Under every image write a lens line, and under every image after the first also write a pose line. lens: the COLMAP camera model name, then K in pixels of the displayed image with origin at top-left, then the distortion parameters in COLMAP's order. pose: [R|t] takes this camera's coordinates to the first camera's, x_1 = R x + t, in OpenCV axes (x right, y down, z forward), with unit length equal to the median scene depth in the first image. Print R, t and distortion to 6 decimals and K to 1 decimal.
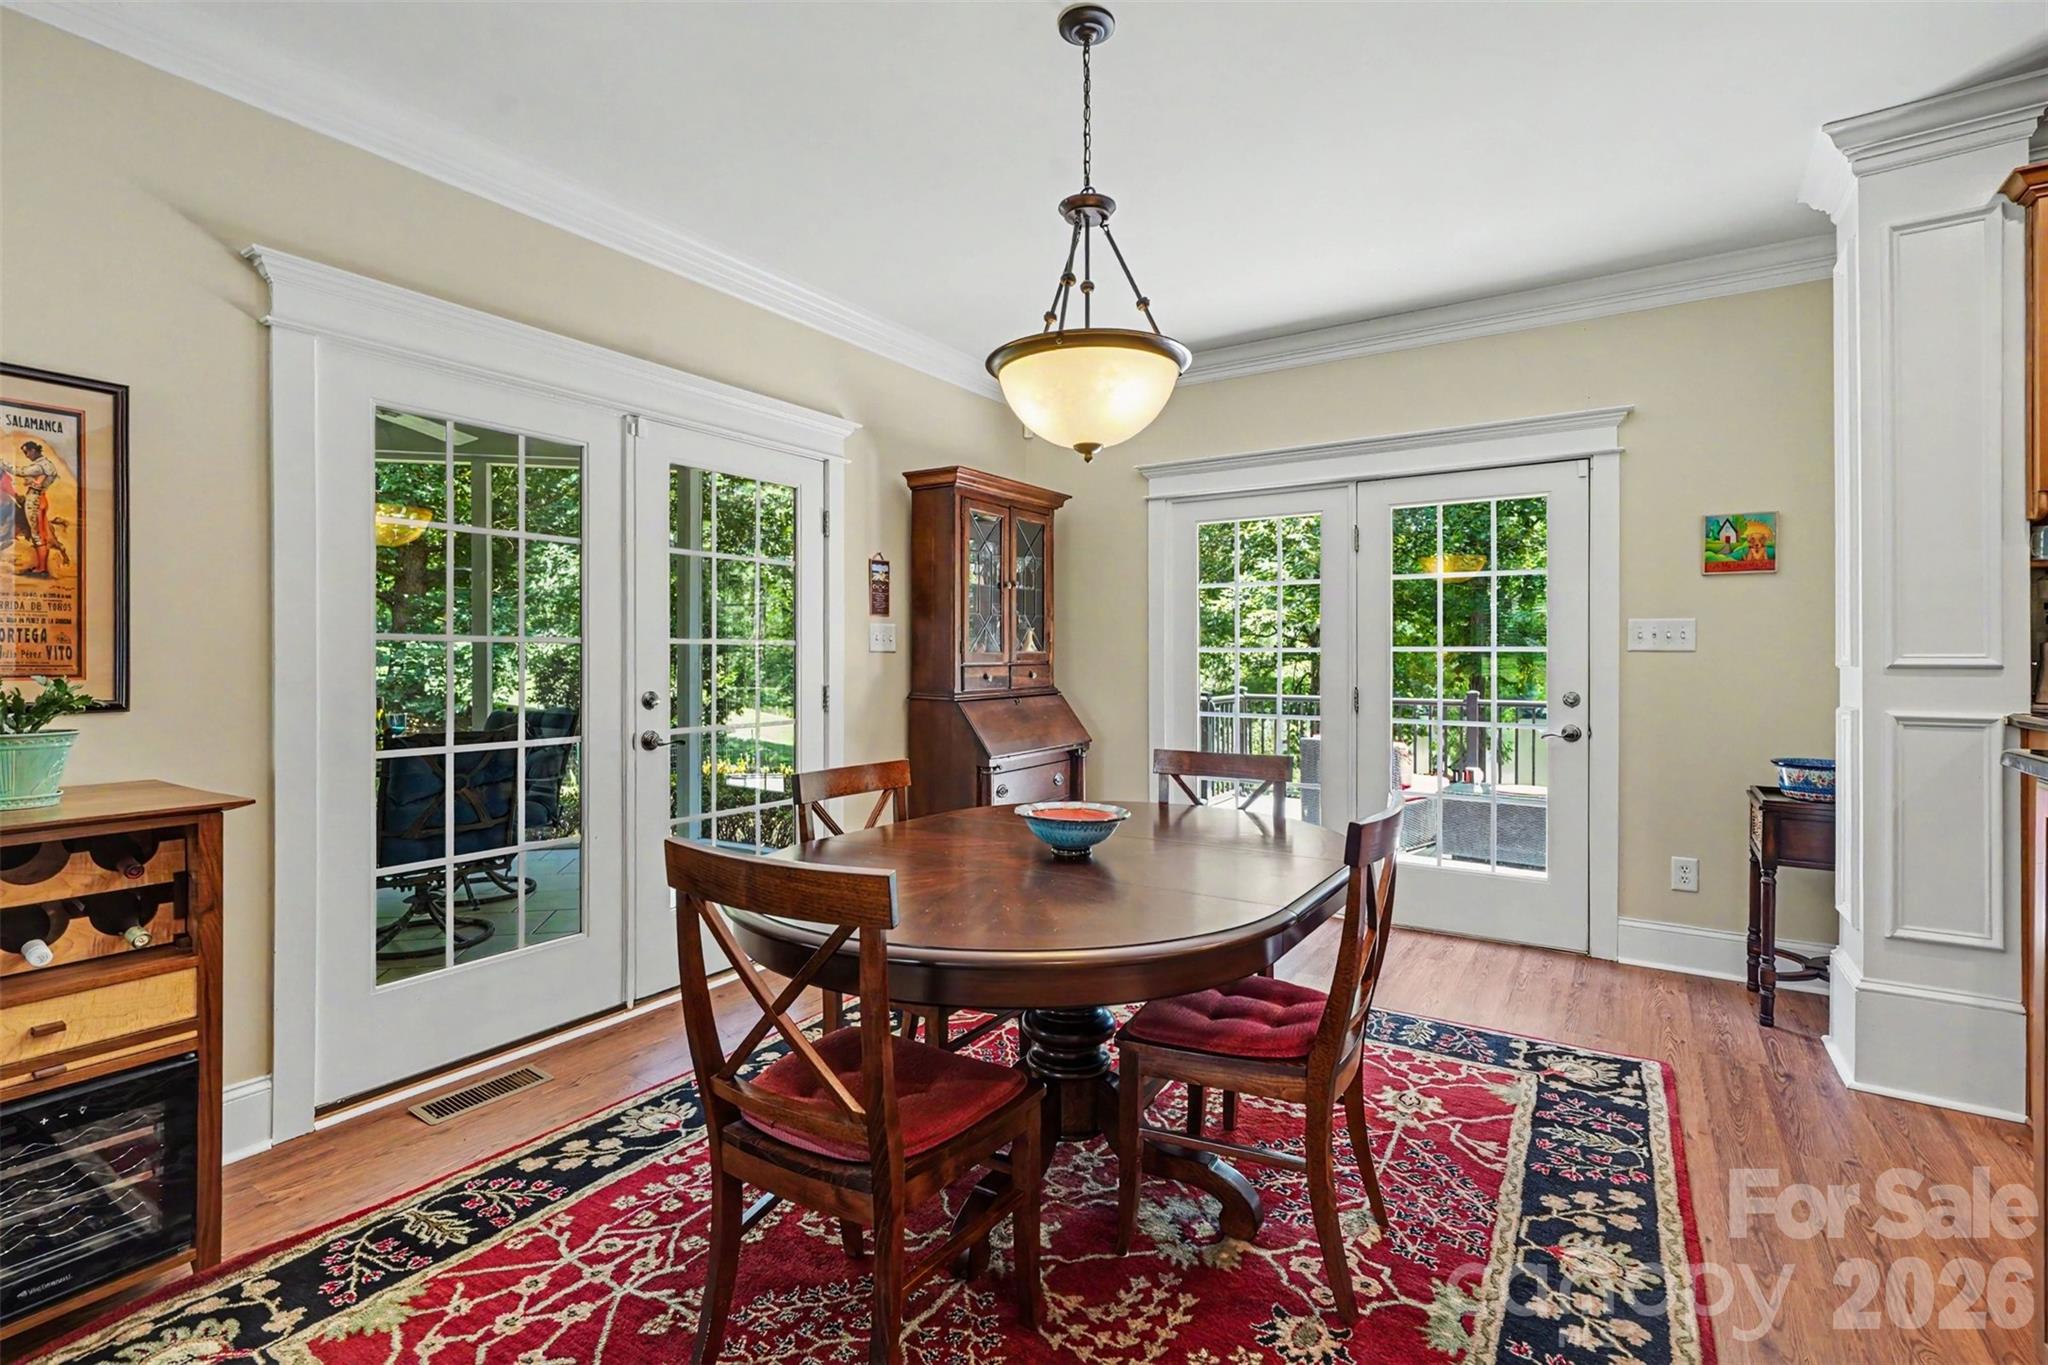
lens RADIAL K [[946.4, 0, 1004.6], [0, 946.4, 659.9], [0, 0, 1]] dist [0.000608, 0.007564]
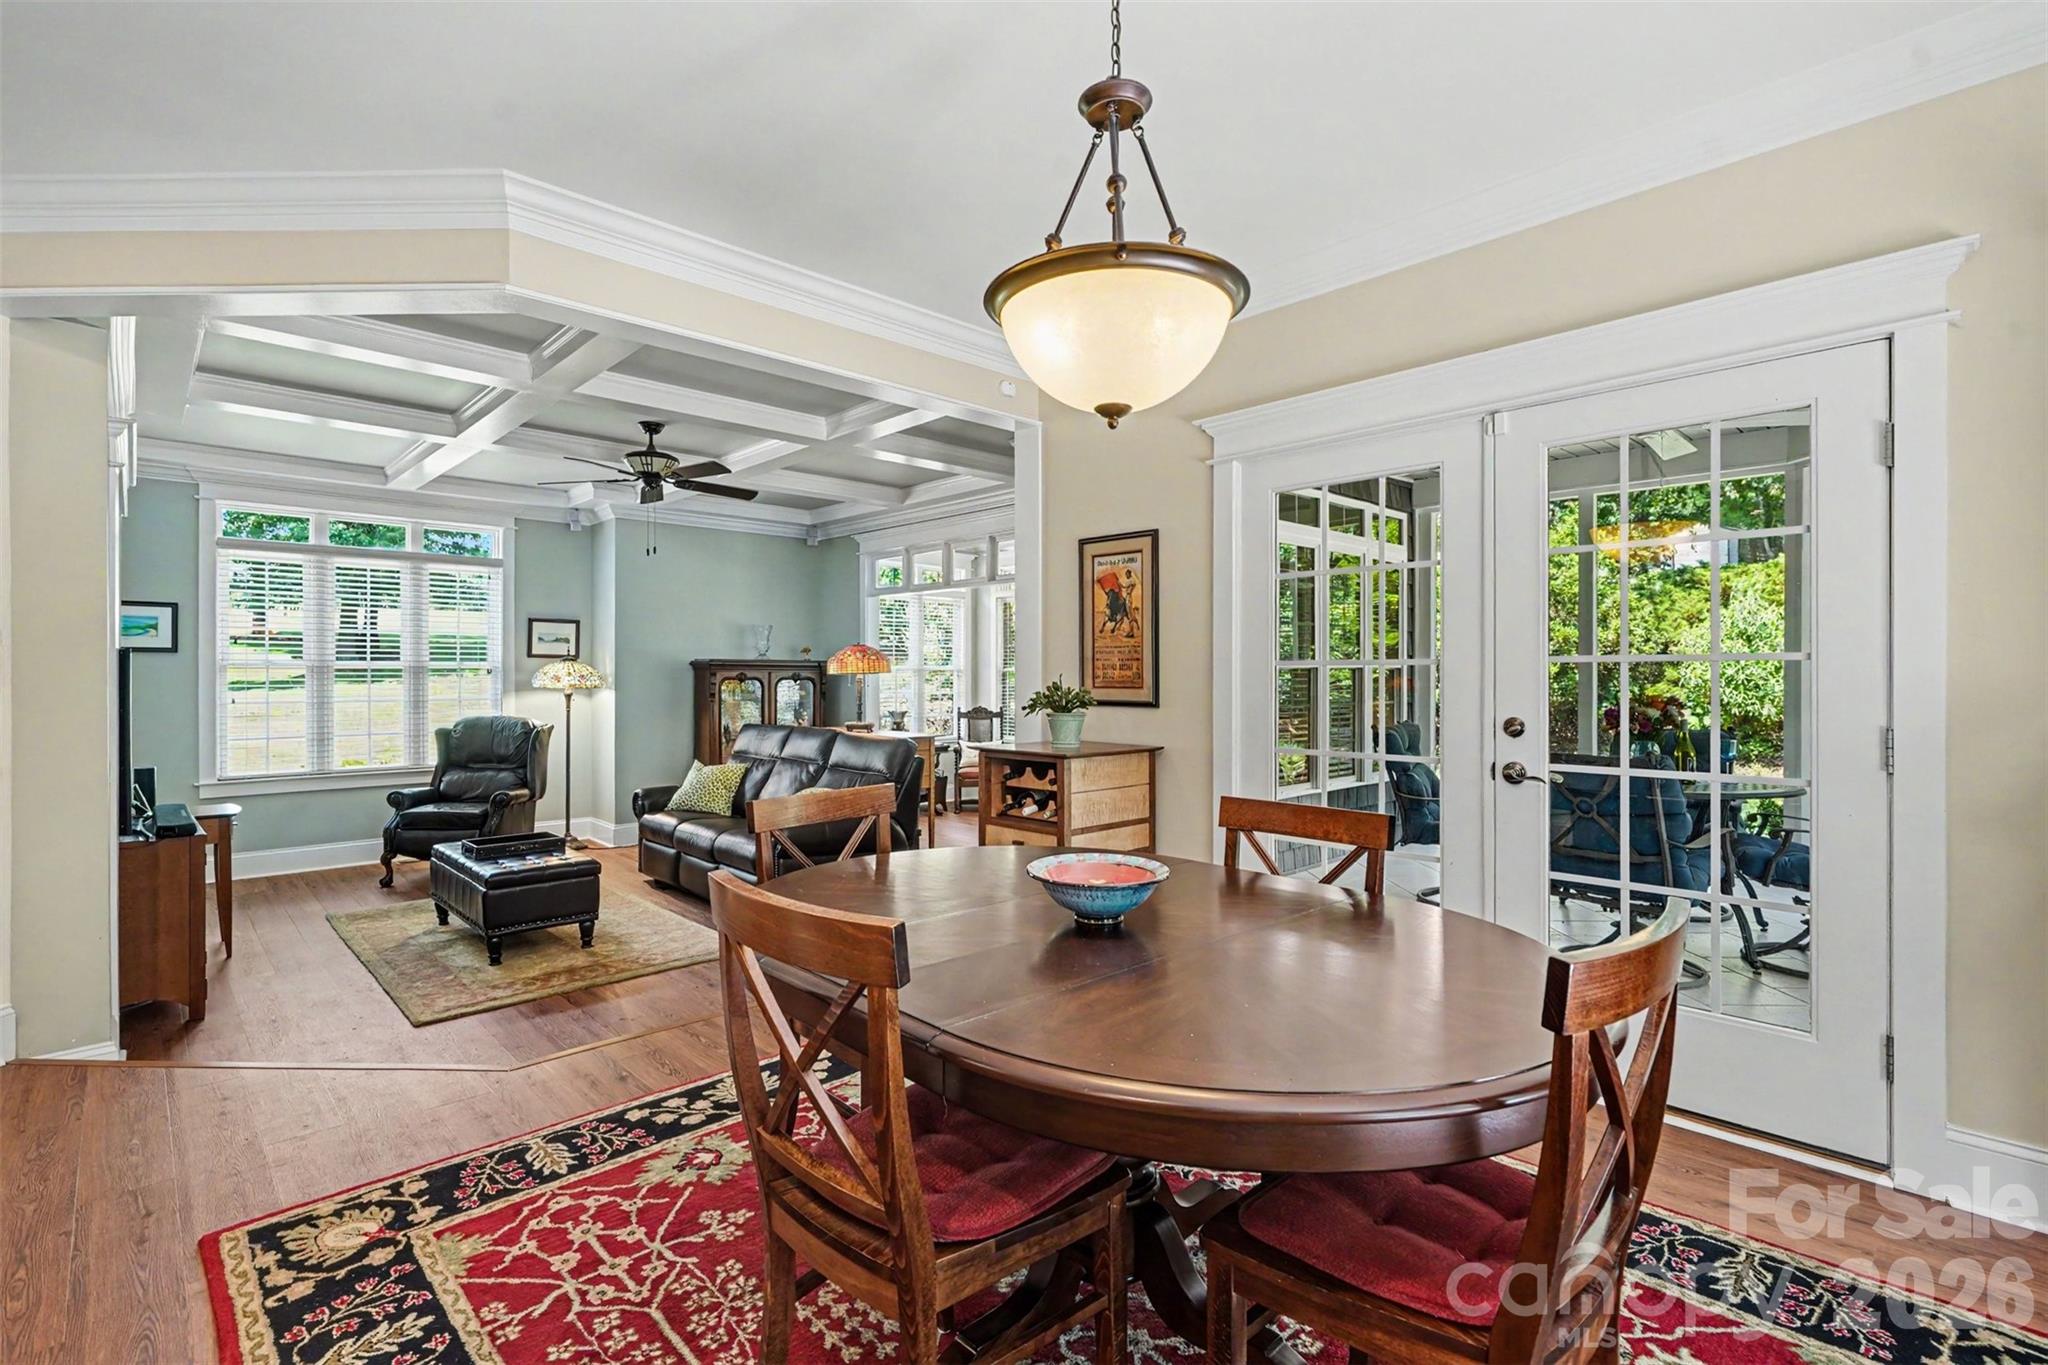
lens RADIAL K [[945.1, 0, 1019.1], [0, 945.1, 673.9], [0, 0, 1]] dist [-0.000526, 0.000081]
pose [[-0.214914, -0.004286, -0.976623, 0.586131], [-0.004126, 0.999985, -0.003480, -0.001944], [0.976624, 0.003281, -0.214929, 0.738353]]
